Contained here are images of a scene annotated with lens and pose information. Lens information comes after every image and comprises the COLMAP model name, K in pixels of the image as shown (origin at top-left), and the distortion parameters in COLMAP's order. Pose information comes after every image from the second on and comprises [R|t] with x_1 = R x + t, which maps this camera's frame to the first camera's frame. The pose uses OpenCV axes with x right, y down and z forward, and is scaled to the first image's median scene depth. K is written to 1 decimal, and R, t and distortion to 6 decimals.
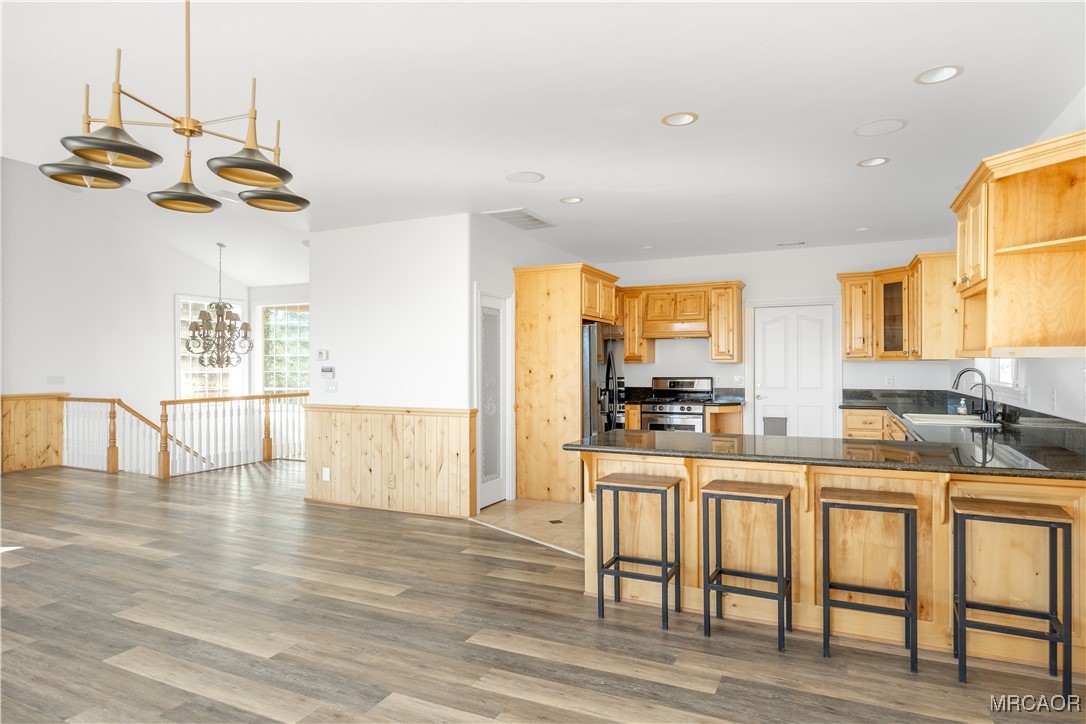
lens RADIAL K [[659.4, 0, 542.2], [0, 659.4, 362.1], [0, 0, 1]] dist [-0.007352, -0.000691]
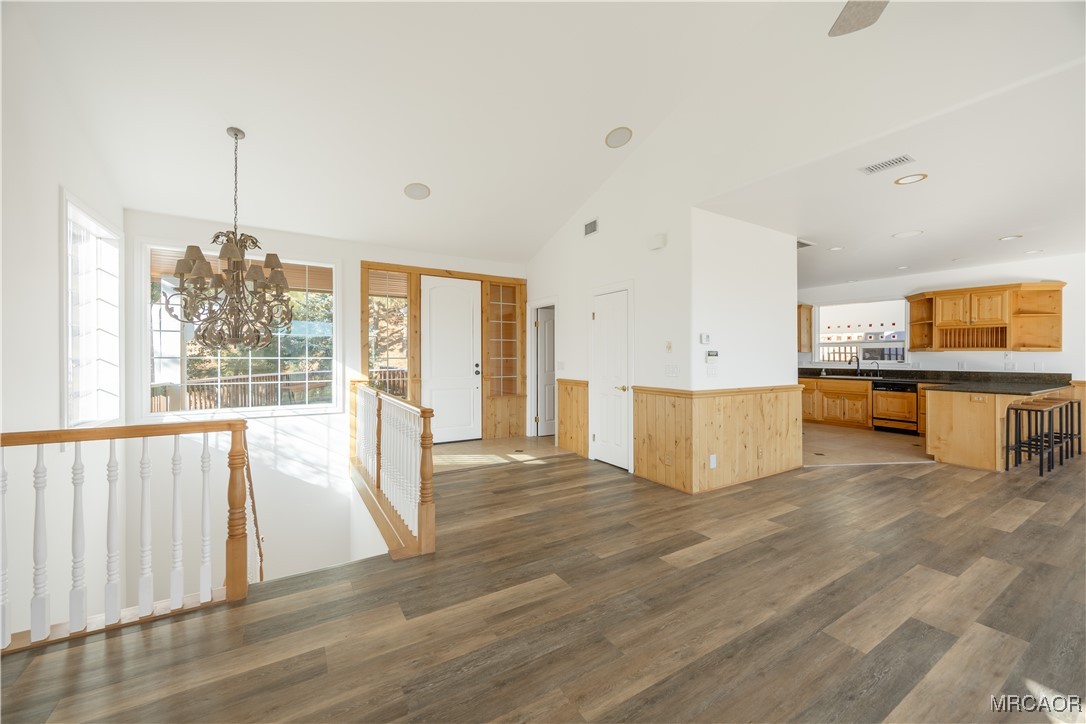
lens RADIAL K [[426.1, 0, 543.9], [0, 426.1, 356.1], [0, 0, 1]] dist [0.002753, 0.000408]
pose [[0.538640, 0.006194, 0.842514, -1.024595], [0.000911, 0.999968, -0.007934, 0.020184], [-0.842536, 0.005041, 0.538617, 0.899142]]
